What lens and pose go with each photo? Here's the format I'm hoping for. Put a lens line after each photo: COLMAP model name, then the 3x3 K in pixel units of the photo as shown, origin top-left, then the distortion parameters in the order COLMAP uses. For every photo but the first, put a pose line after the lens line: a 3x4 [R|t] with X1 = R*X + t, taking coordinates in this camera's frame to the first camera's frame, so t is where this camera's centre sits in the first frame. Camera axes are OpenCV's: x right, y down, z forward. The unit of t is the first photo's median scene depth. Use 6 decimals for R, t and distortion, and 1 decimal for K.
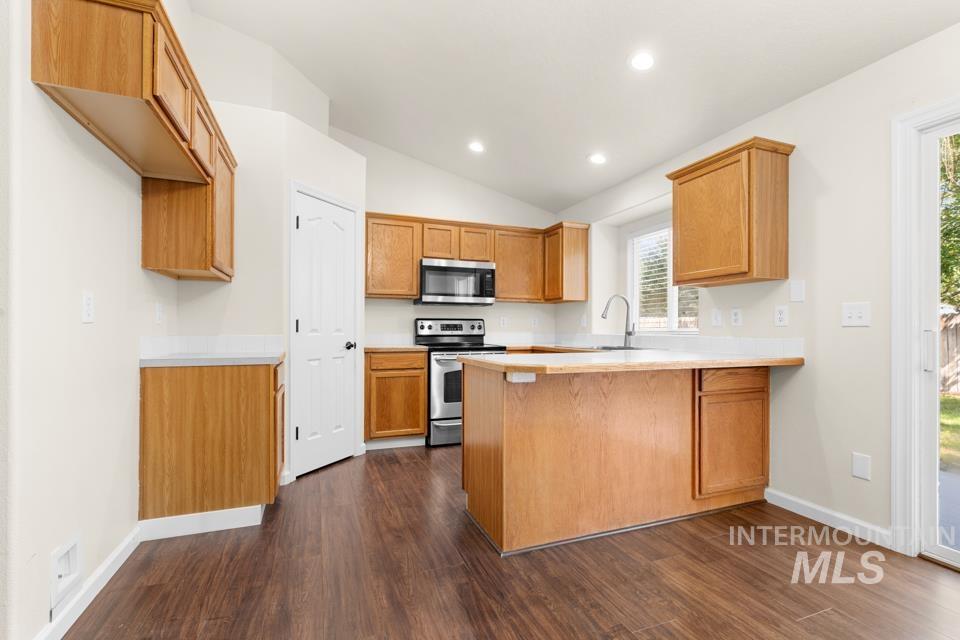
lens RADIAL K [[431.8, 0, 482.3], [0, 431.8, 328.4], [0, 0, 1]] dist [-0.002423, -0.000127]
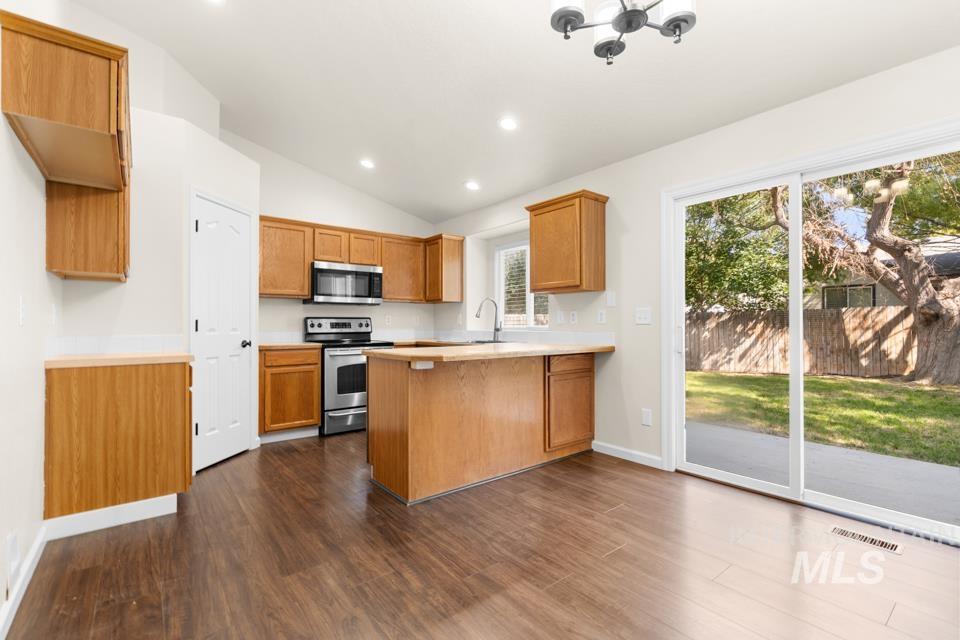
lens RADIAL K [[429.8, 0, 480.7], [0, 429.8, 324.0], [0, 0, 1]] dist [-0.002240, 0.000159]
pose [[0.954934, -0.004606, 0.296782, -0.082945], [0.004822, 0.999988, 0.000004, -0.006263], [-0.296778, 0.001427, 0.954945, -0.187236]]
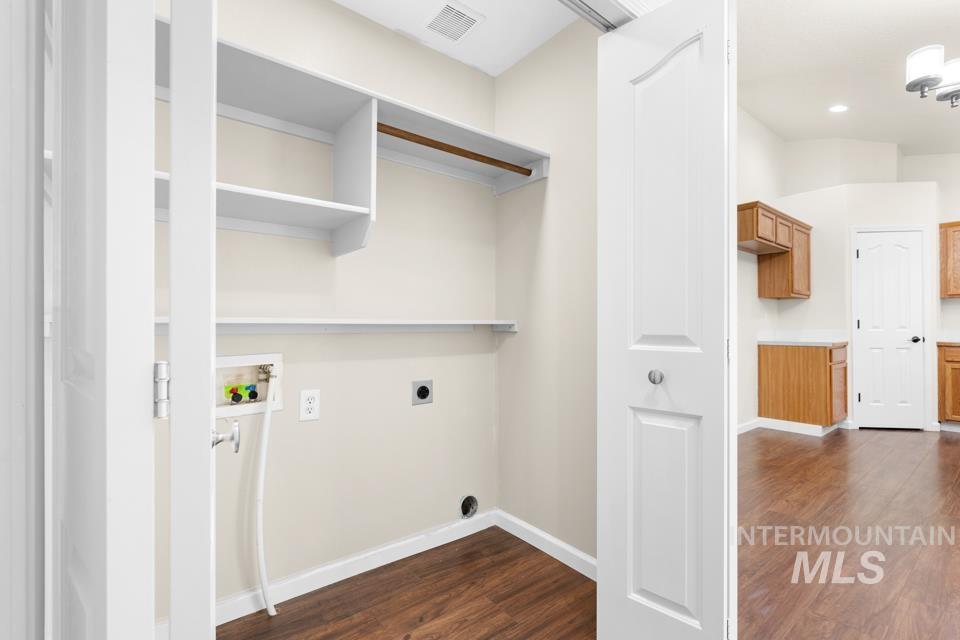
lens RADIAL K [[421.4, 0, 492.0], [0, 421.4, 322.1], [0, 0, 1]] dist [0.000678, -0.000017]
pose [[0.300262, -0.015190, -0.953736, 0.565325], [0.002850, 0.999883, -0.015027, 0.005264], [0.953852, 0.001794, 0.300270, -0.620853]]
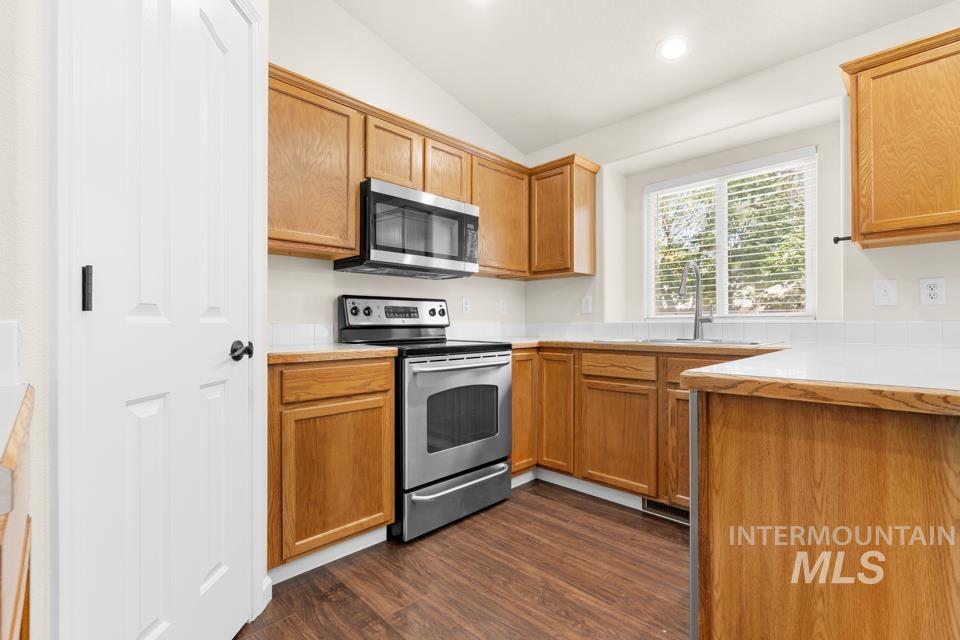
lens RADIAL K [[431.5, 0, 483.1], [0, 431.5, 319.7], [0, 0, 1]] dist [-0.004309, -0.000515]
pose [[0.915532, -0.003108, 0.402233, -0.304098], [0.006218, 0.999960, -0.006425, 0.017960], [-0.402197, 0.008384, 0.915515, 0.636630]]
